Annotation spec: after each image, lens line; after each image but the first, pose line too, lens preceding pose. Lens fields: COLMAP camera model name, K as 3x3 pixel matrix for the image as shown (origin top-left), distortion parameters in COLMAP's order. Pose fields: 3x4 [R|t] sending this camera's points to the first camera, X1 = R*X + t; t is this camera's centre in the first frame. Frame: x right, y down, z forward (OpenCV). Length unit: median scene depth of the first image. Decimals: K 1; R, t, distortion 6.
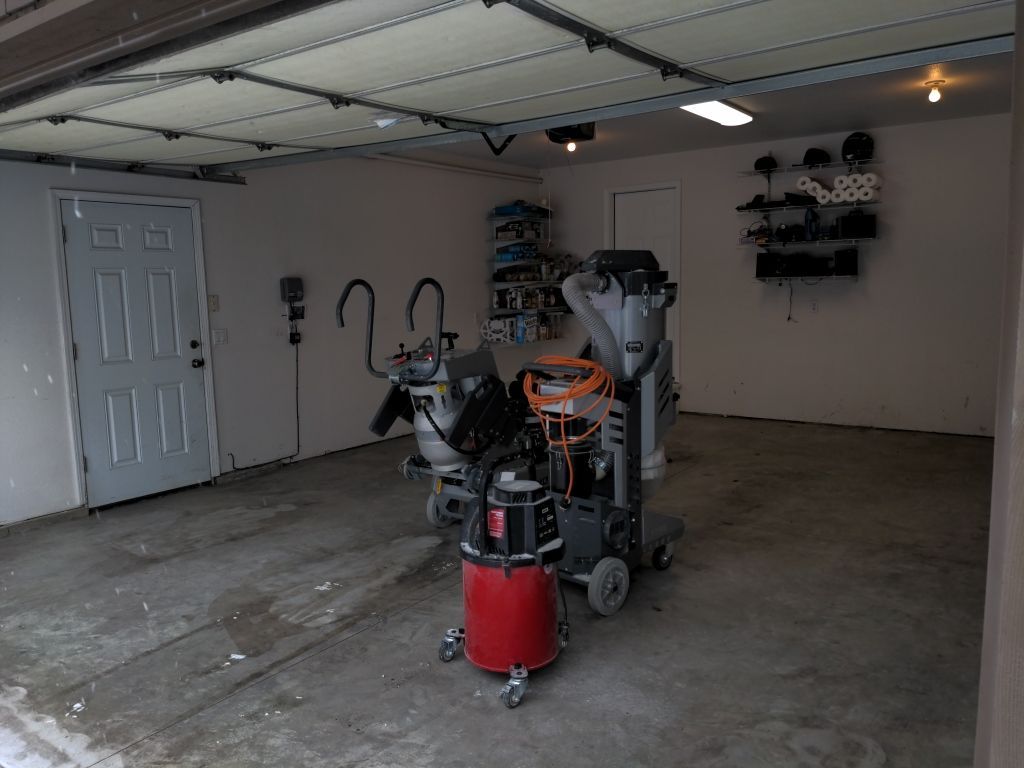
lens RADIAL K [[792.2, 0, 523.2], [0, 792.2, 378.0], [0, 0, 1]] dist [0.067572, -0.089963]
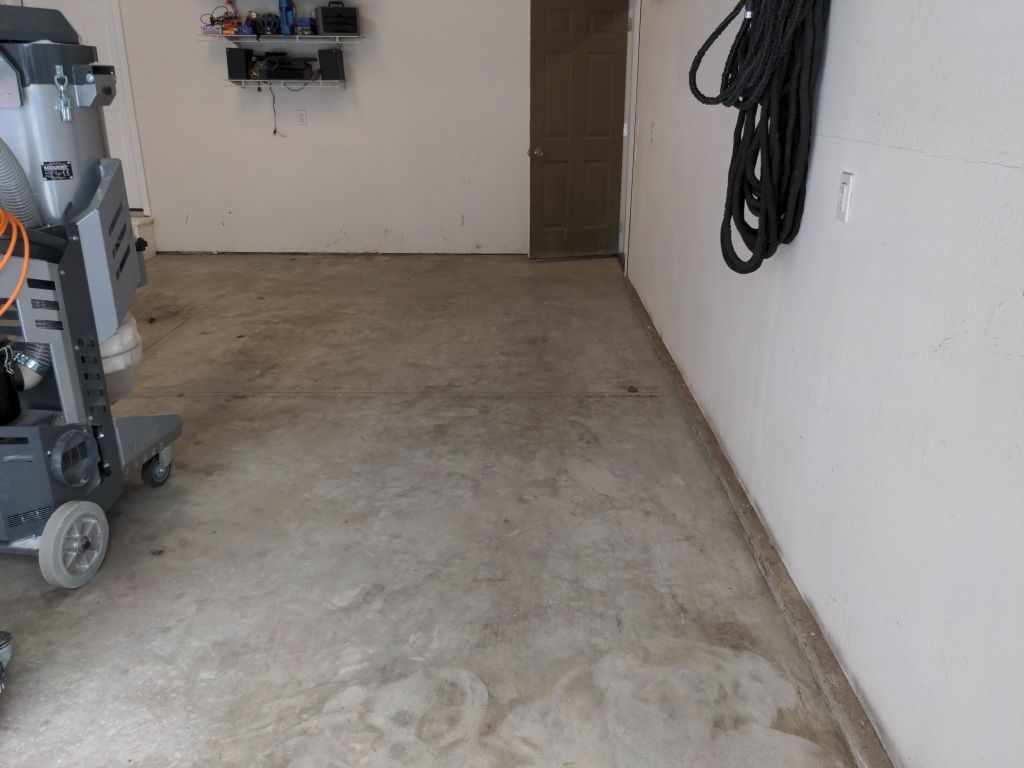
lens RADIAL K [[792.2, 0, 523.2], [0, 792.2, 378.0], [0, 0, 1]] dist [0.067572, -0.089963]
pose [[0.813855, -0.174605, 0.554214, 0.058994], [0.050156, 0.971334, 0.232366, -0.008862], [-0.578899, -0.161315, 0.799283, 0.245406]]
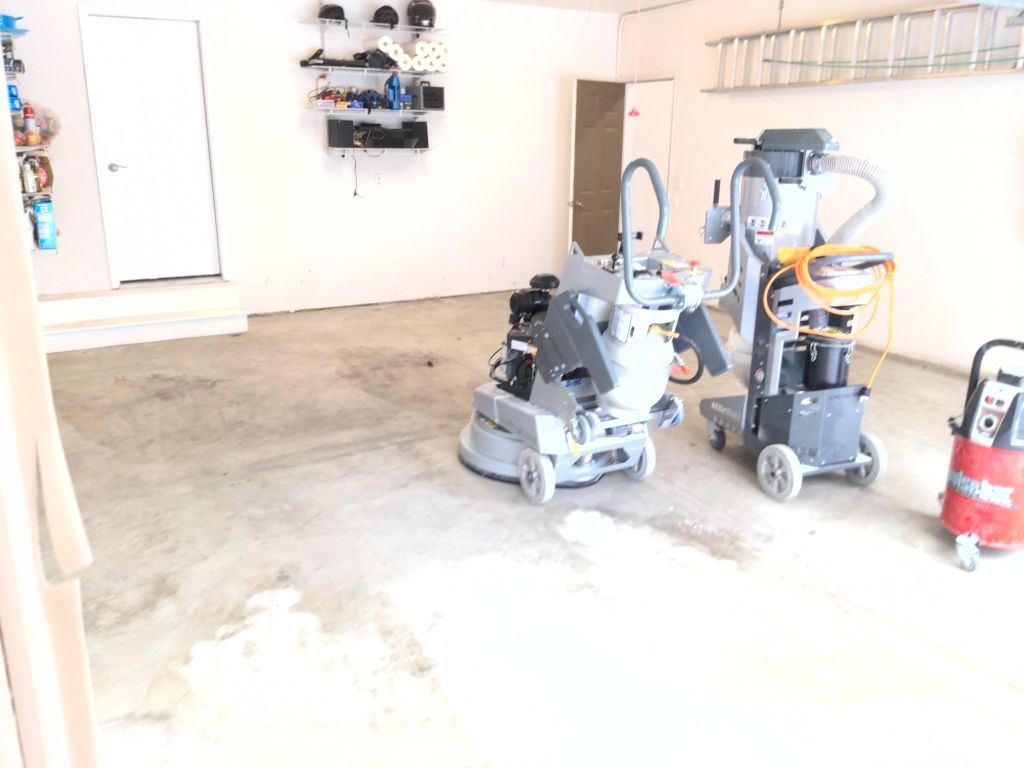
lens RADIAL K [[798.3, 0, 518.1], [0, 798.3, 365.9], [0, 0, 1]] dist [0.066295, -0.102528]
pose [[0.413766, -0.224570, 0.882250, -0.966876], [0.092076, 0.974452, 0.204856, -0.115138], [-0.905715, -0.003528, 0.423873, 0.926096]]
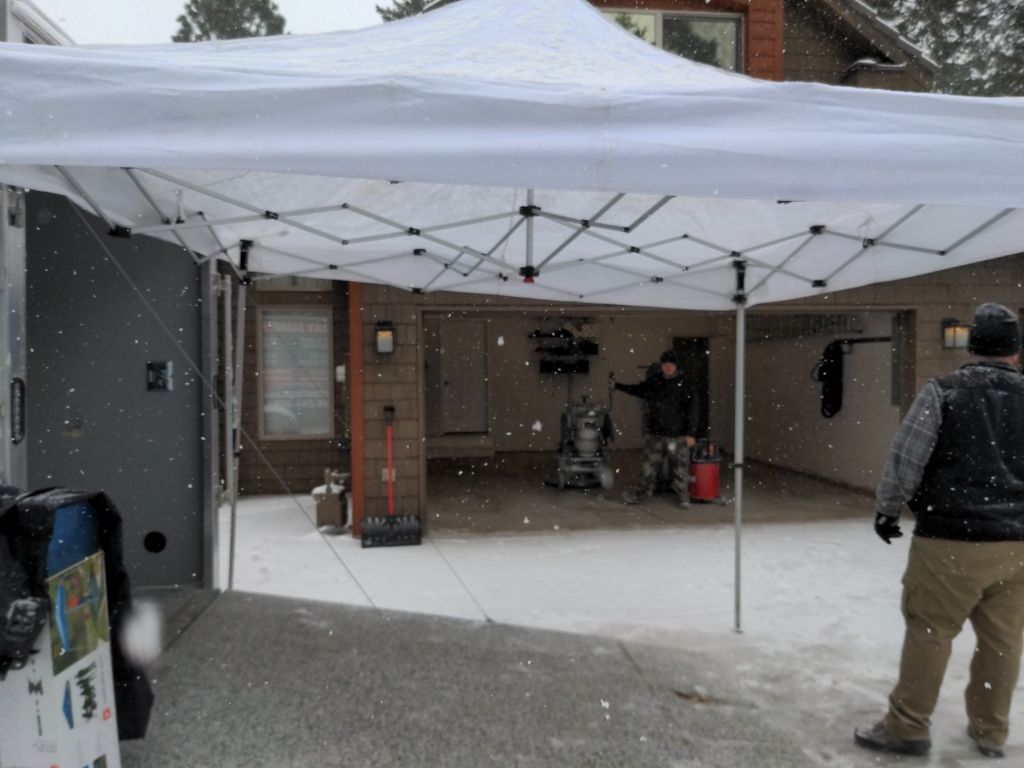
lens RADIAL K [[792.2, 0, 523.2], [0, 792.2, 378.0], [0, 0, 1]] dist [0.067572, -0.089963]
pose [[0.723814, 0.009919, 0.689923, -2.124861], [0.073098, 0.993167, -0.090968, 0.103868], [-0.686112, 0.116276, 0.718144, -0.616248]]
